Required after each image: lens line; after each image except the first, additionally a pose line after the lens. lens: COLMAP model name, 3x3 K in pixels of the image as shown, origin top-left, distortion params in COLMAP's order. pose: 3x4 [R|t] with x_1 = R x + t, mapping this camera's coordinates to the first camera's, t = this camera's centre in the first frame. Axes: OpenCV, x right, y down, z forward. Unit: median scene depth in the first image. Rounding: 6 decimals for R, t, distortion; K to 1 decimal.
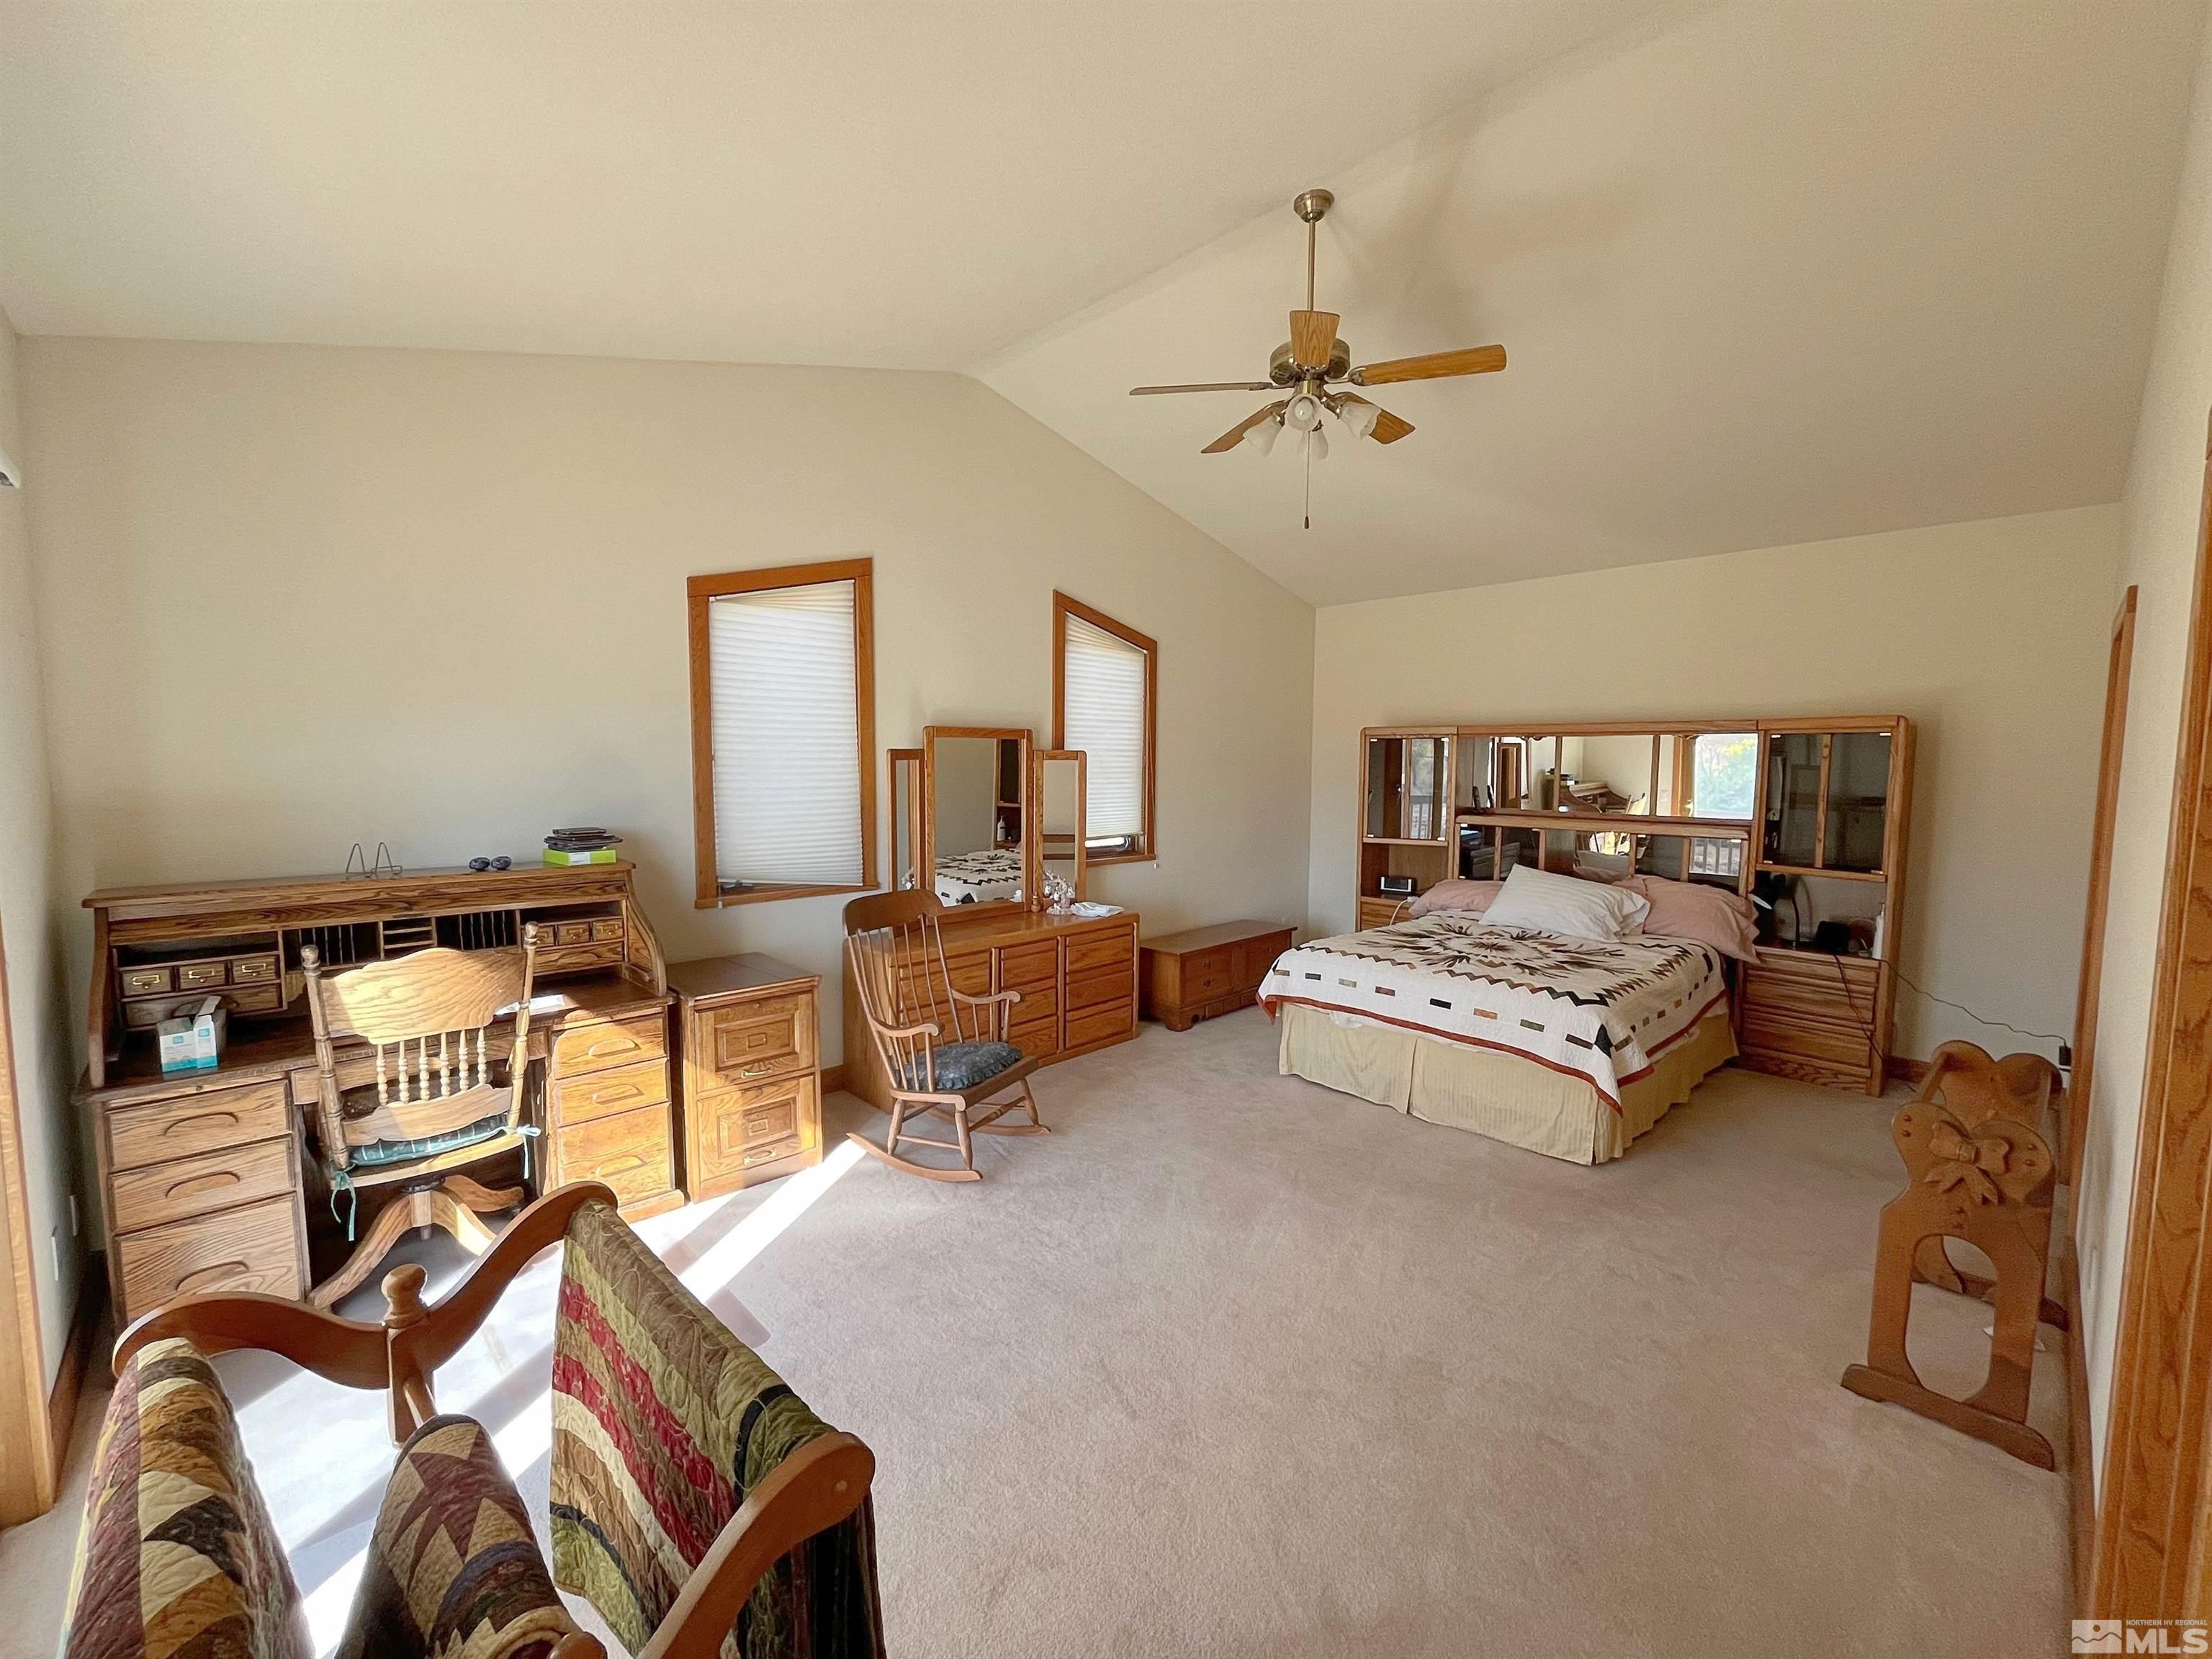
lens RADIAL K [[905.1, 0, 1103.0], [0, 905.1, 838.2], [0, 0, 1]] dist [-0.001980, 0.000643]
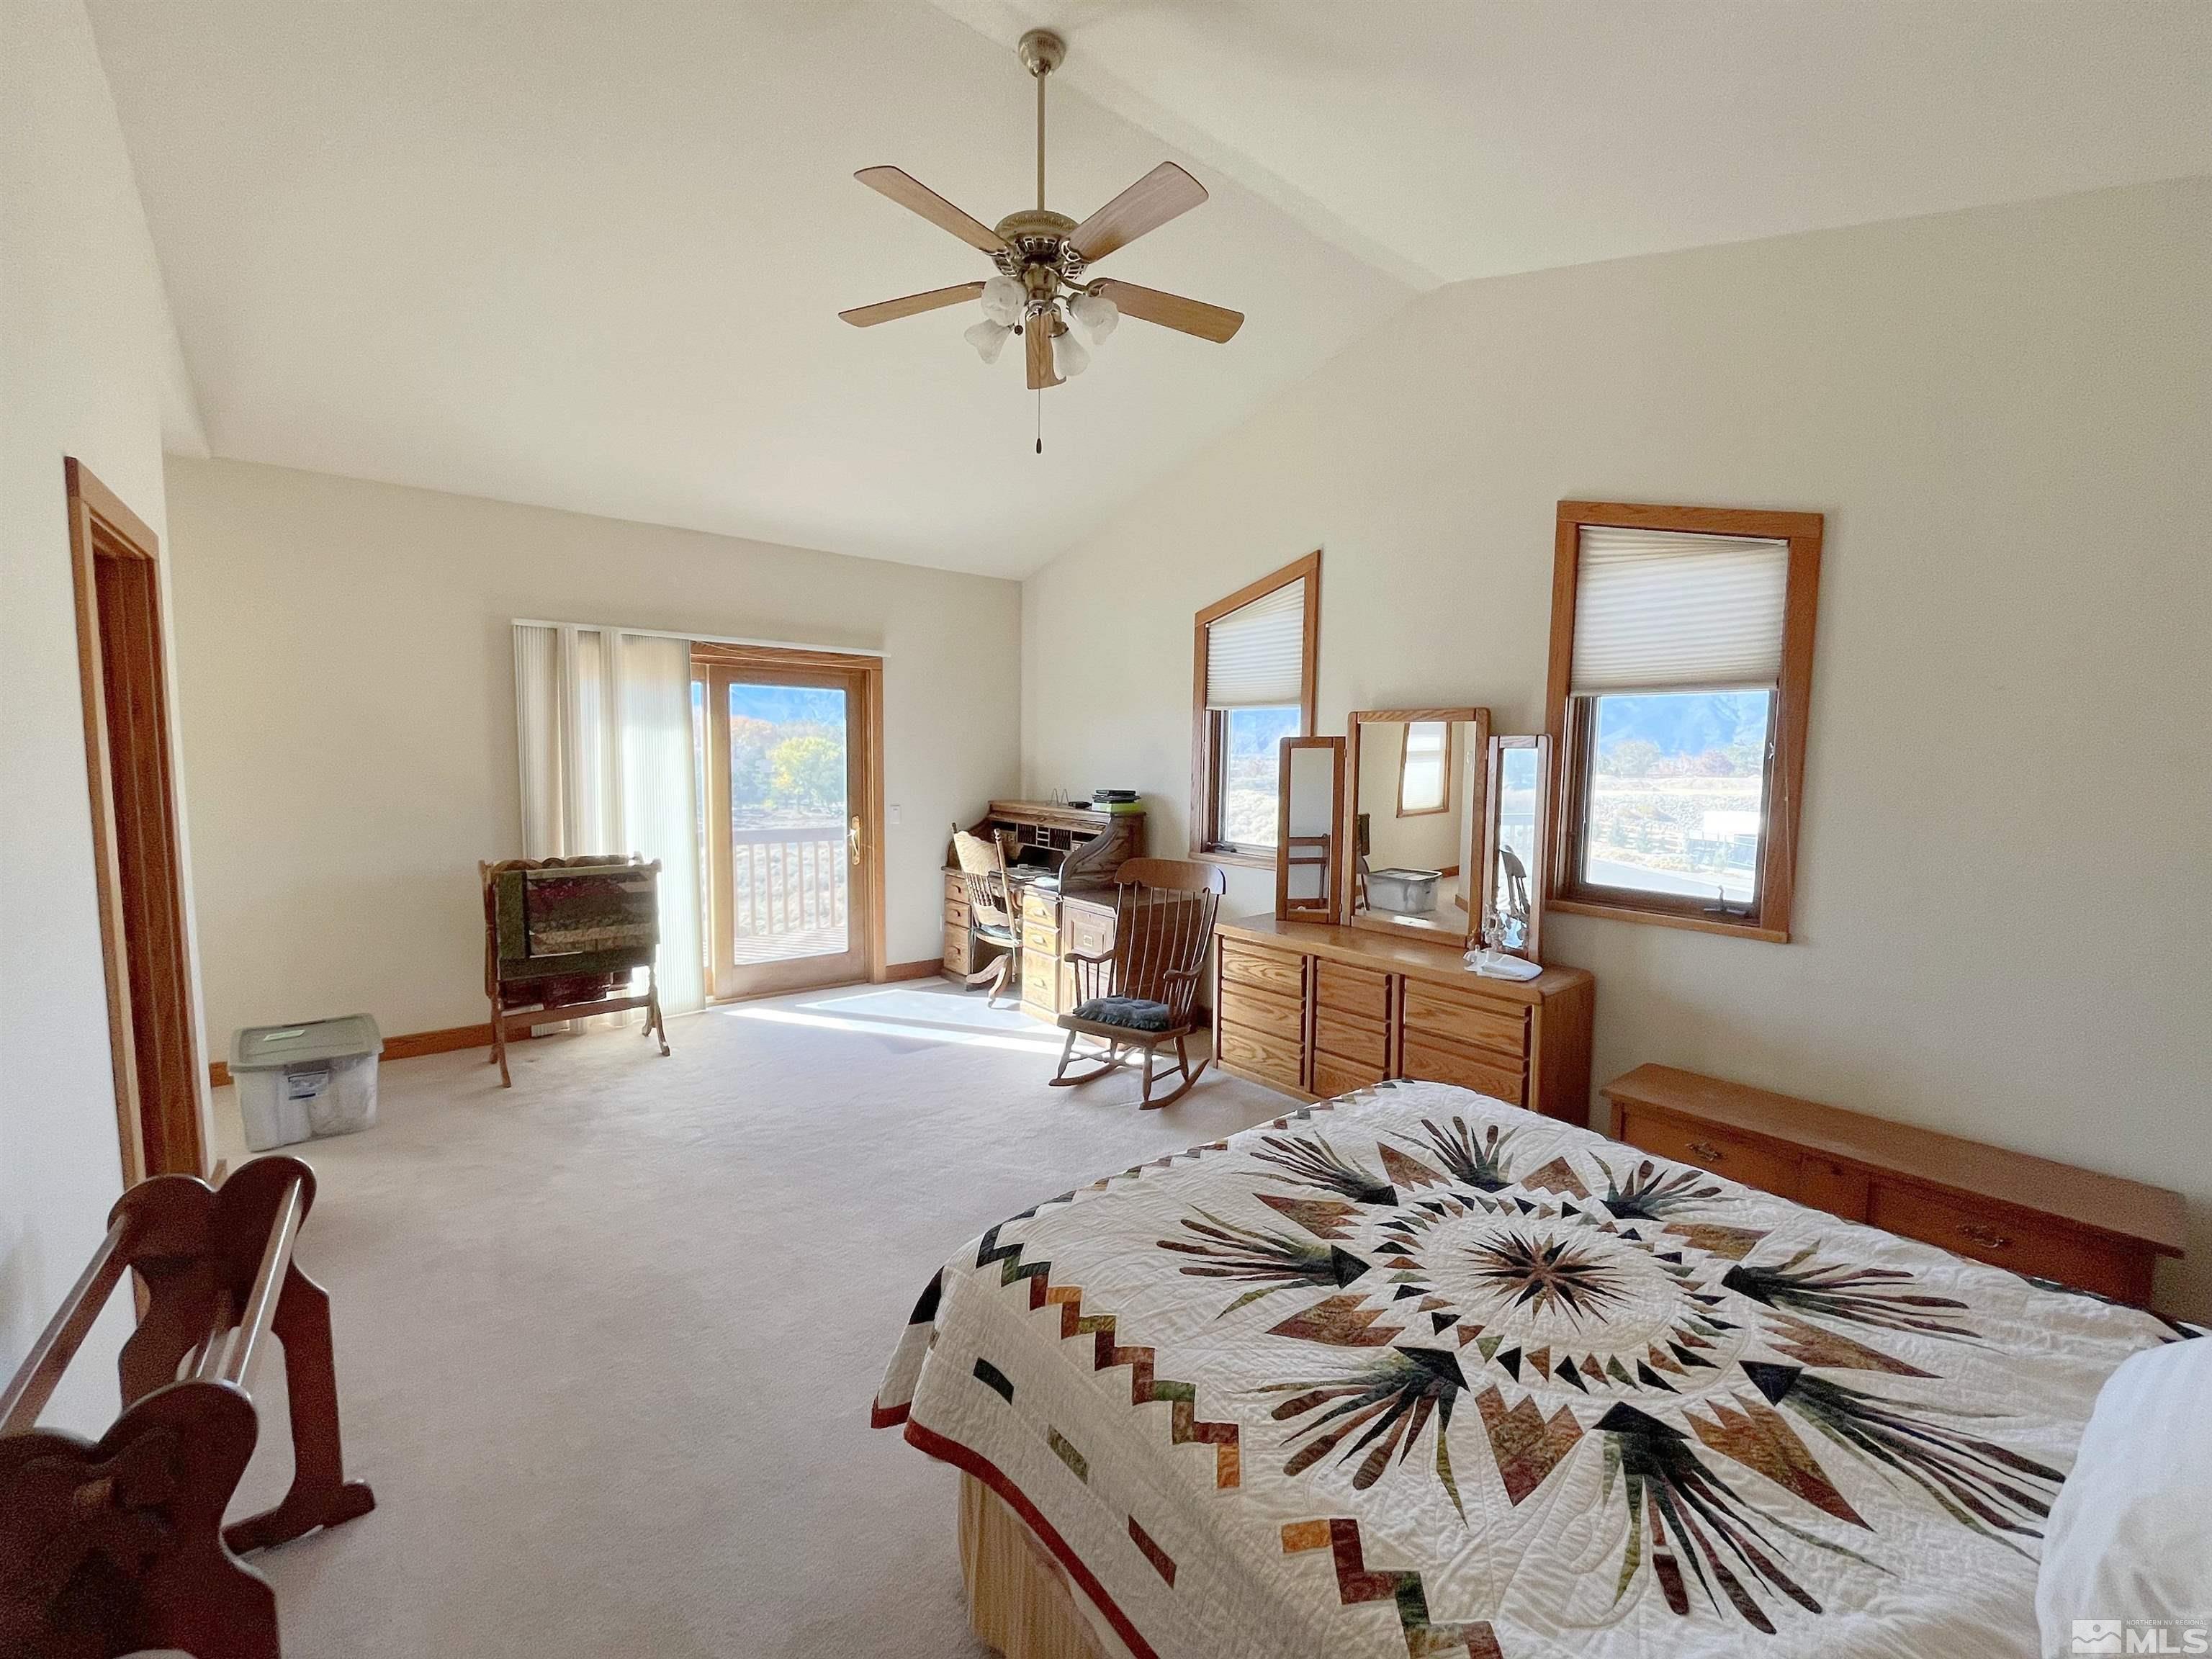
lens RADIAL K [[905.1, 0, 1103.0], [0, 905.1, 838.2], [0, 0, 1]] dist [-0.001980, 0.000643]
pose [[-0.106569, 0.086736, -0.990515, 0.824785], [-0.104873, 0.989651, 0.097944, -0.065703], [0.988759, 0.114316, -0.096370, 0.915747]]
